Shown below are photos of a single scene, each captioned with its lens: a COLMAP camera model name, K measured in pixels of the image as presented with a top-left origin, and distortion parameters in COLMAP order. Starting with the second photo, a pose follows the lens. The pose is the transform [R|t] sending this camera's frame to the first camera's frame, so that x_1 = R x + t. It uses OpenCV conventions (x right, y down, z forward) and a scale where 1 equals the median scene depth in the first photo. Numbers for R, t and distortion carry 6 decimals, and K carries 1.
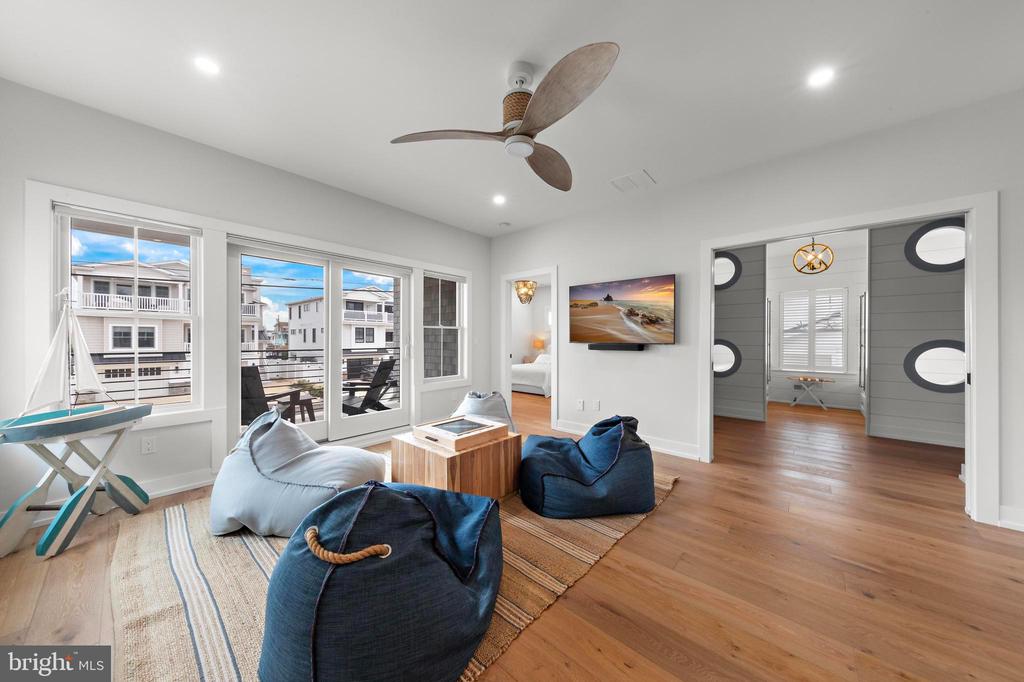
lens RADIAL K [[336.6, 0, 512.0], [0, 336.6, 341.0], [0, 0, 1]] dist [0.001148, 0.000053]
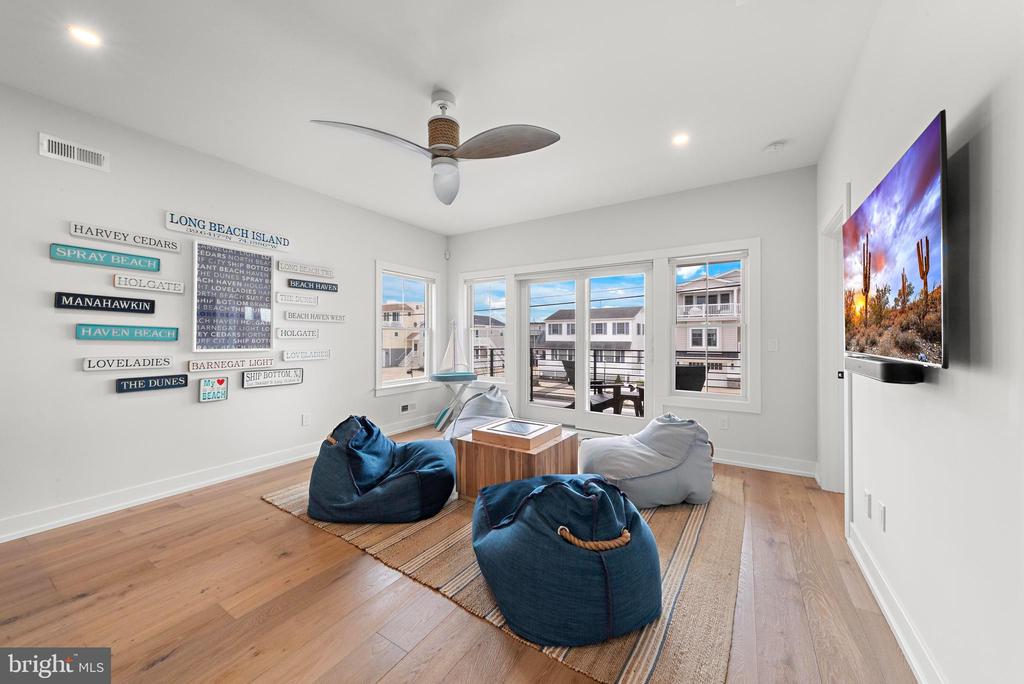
lens RADIAL K [[368.4, 0, 515.2], [0, 368.4, 340.6], [0, 0, 1]] dist [-0.008500, -0.000094]
pose [[0.157635, 0.004885, -0.987485, 0.103990], [-0.005486, 0.999977, 0.004071, -0.001654], [0.987482, 0.004776, 0.157659, 0.088894]]
